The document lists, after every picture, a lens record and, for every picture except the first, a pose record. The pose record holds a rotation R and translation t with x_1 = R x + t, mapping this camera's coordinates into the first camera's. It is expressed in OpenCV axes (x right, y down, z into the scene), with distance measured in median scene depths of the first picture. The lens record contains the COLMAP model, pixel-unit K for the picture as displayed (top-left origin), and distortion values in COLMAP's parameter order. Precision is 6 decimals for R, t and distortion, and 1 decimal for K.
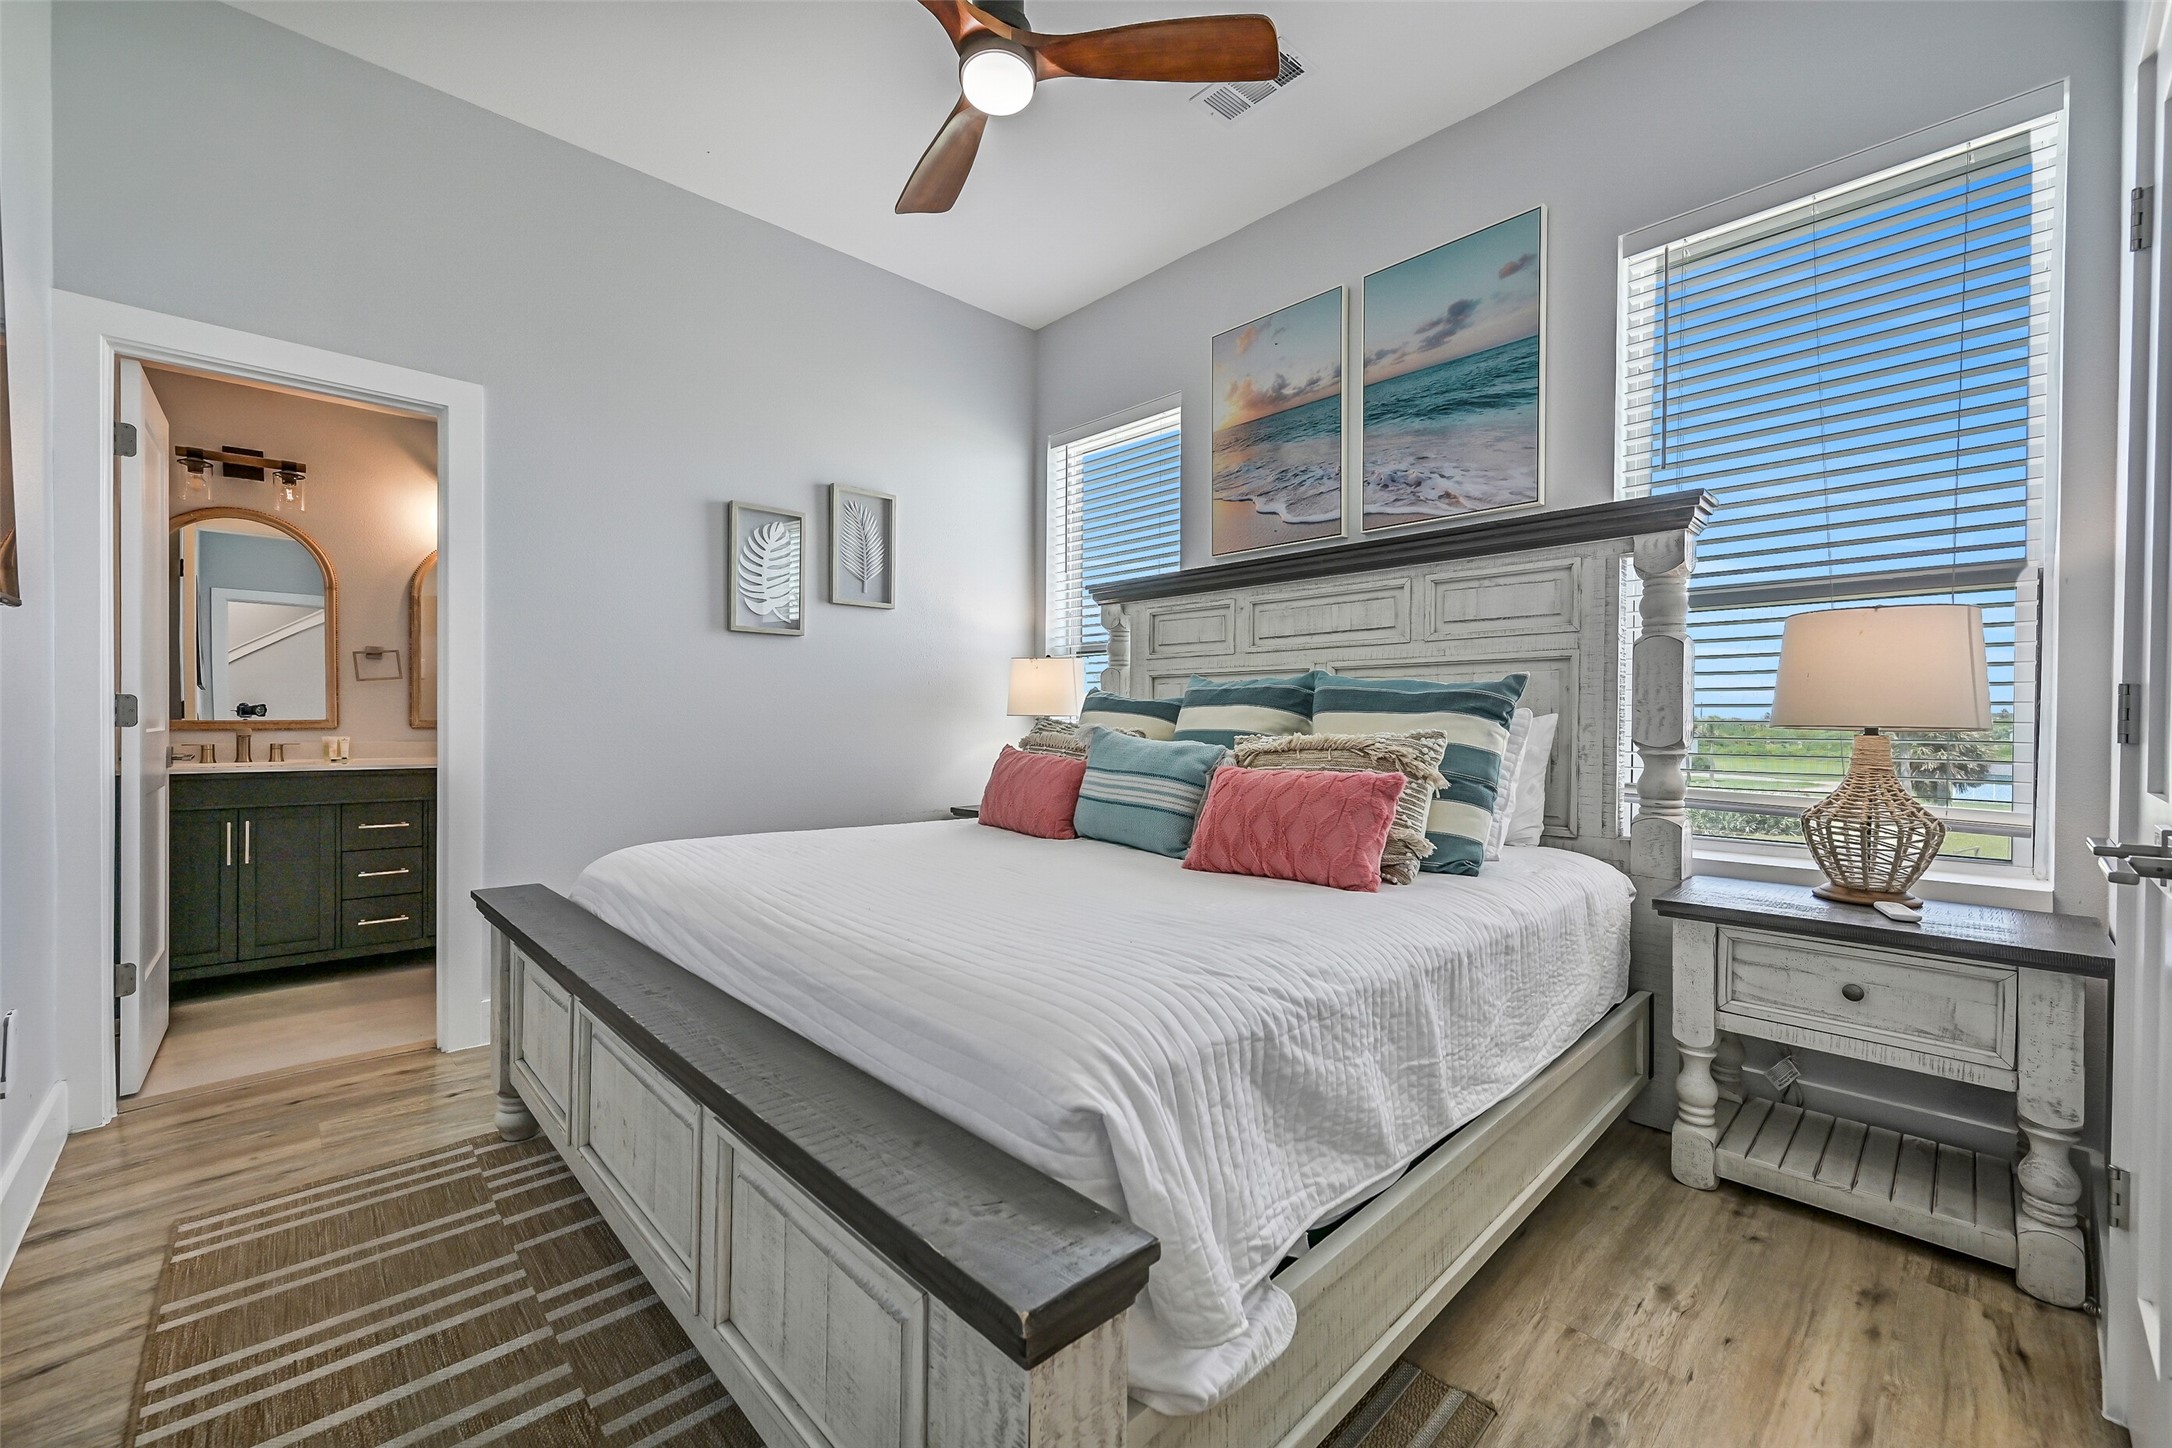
lens RADIAL K [[870.2, 0, 1079.4], [0, 870.2, 725.9], [0, 0, 1]] dist [-0.000345, 0.001734]
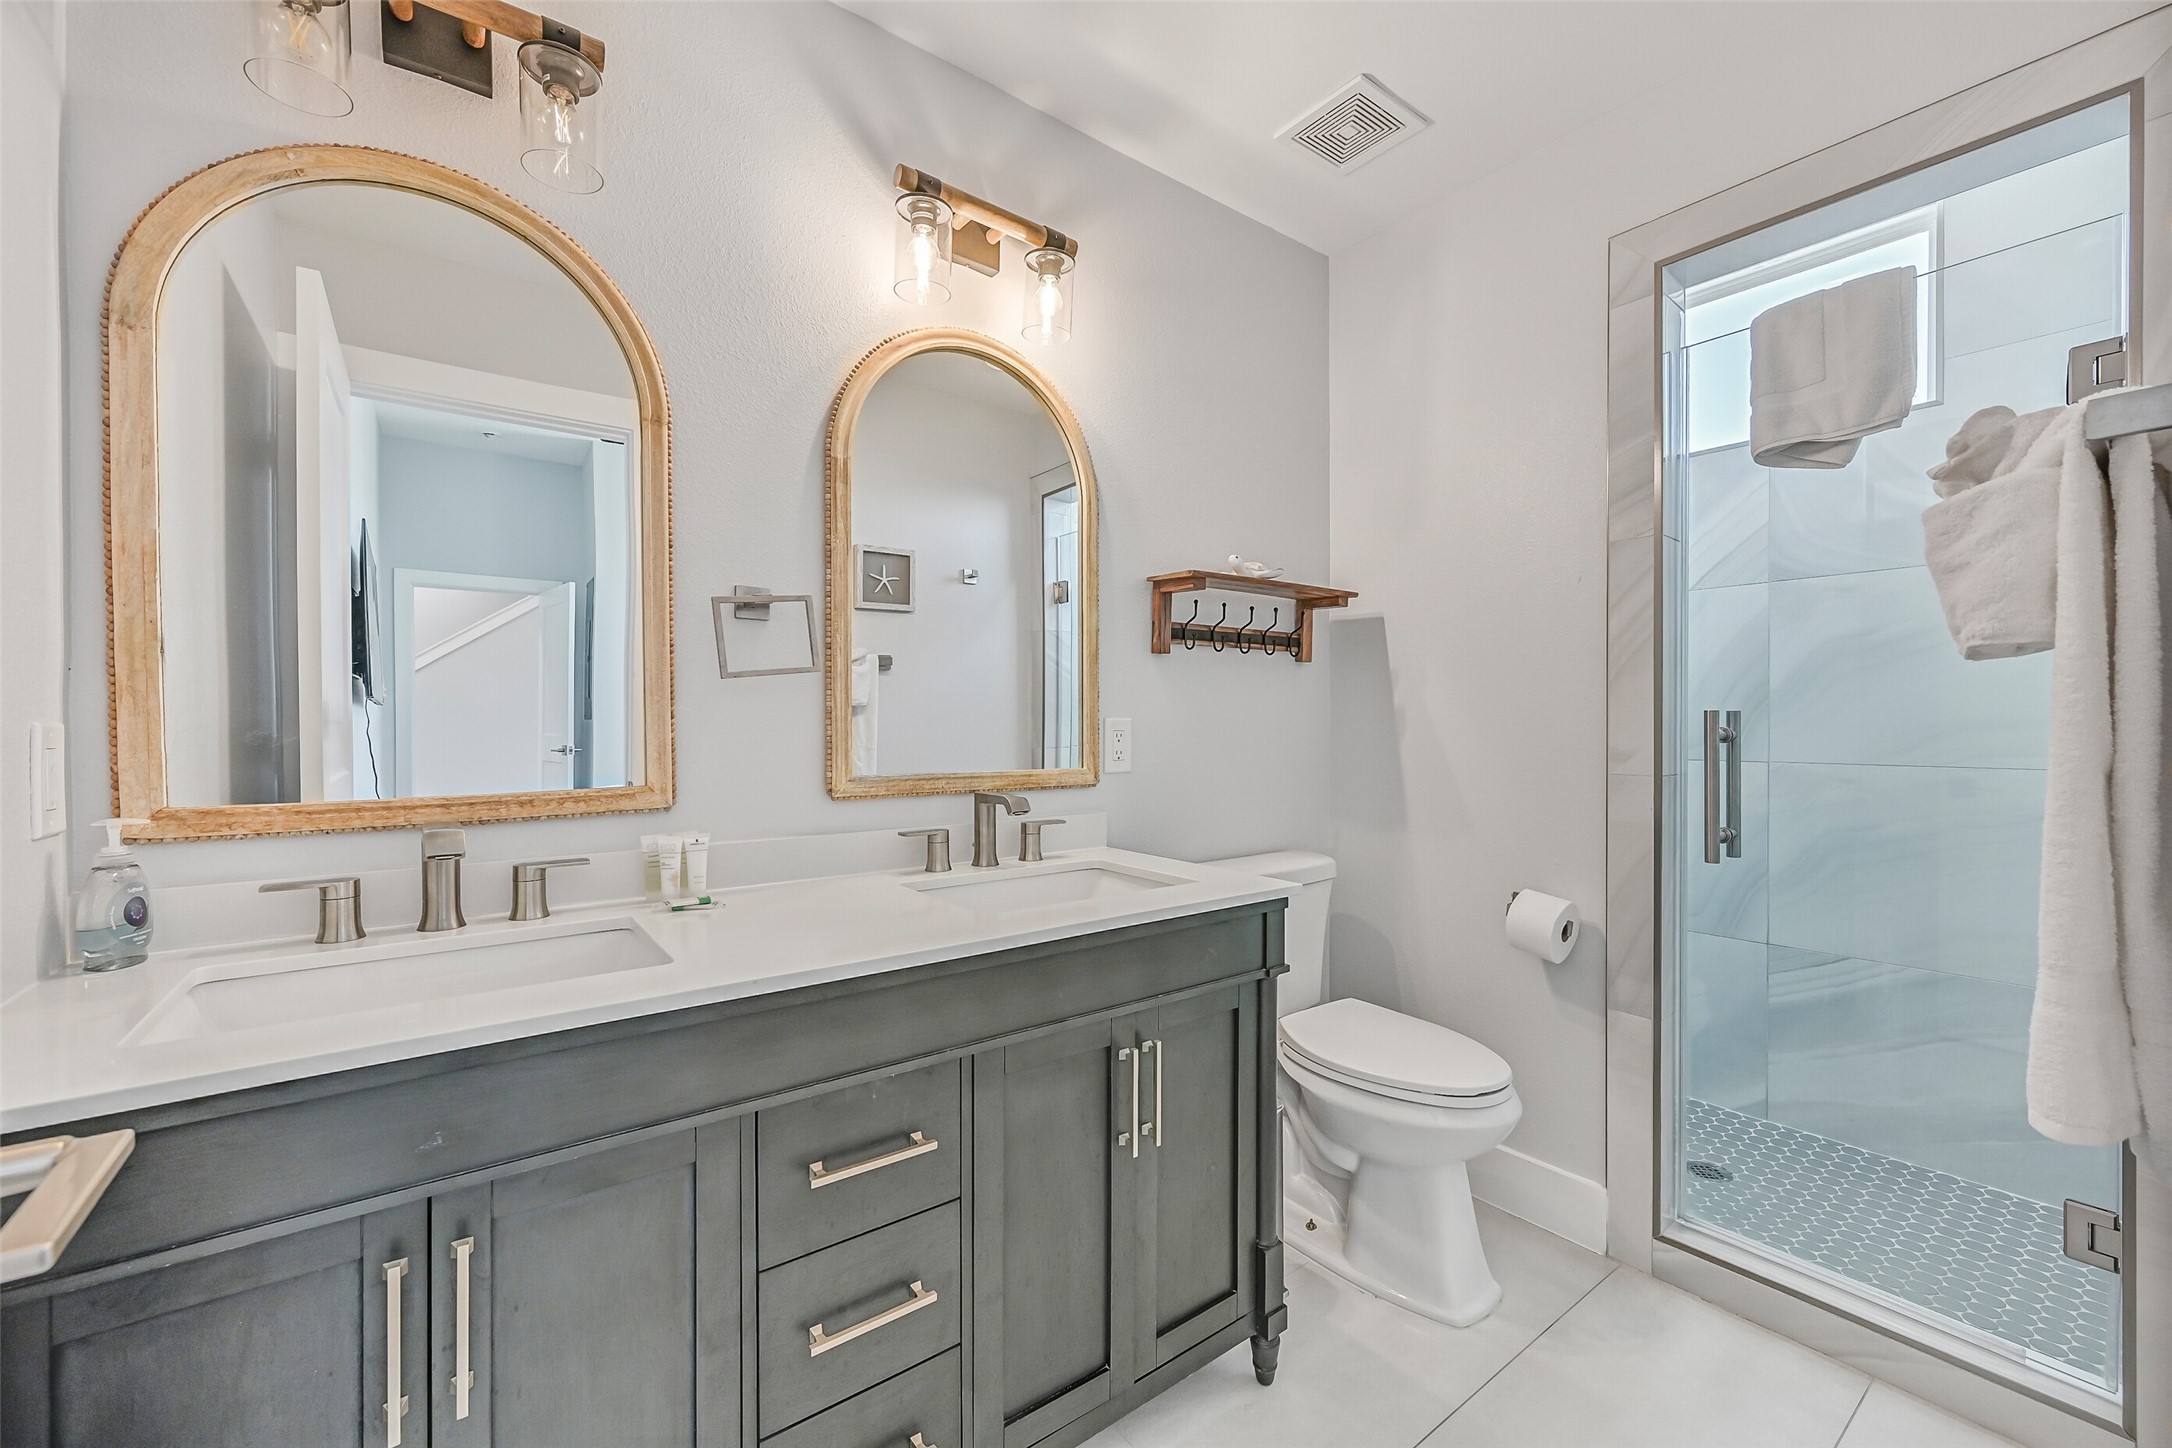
lens RADIAL K [[870.2, 0, 1092.5], [0, 870.2, 724.6], [0, 0, 1]] dist [-0.000345, 0.001734]
pose [[0.993941, -0.007509, -0.109657, -0.662091], [0.007076, 0.999966, -0.004345, -0.030646], [0.109686, 0.003543, 0.993960, 0.682862]]
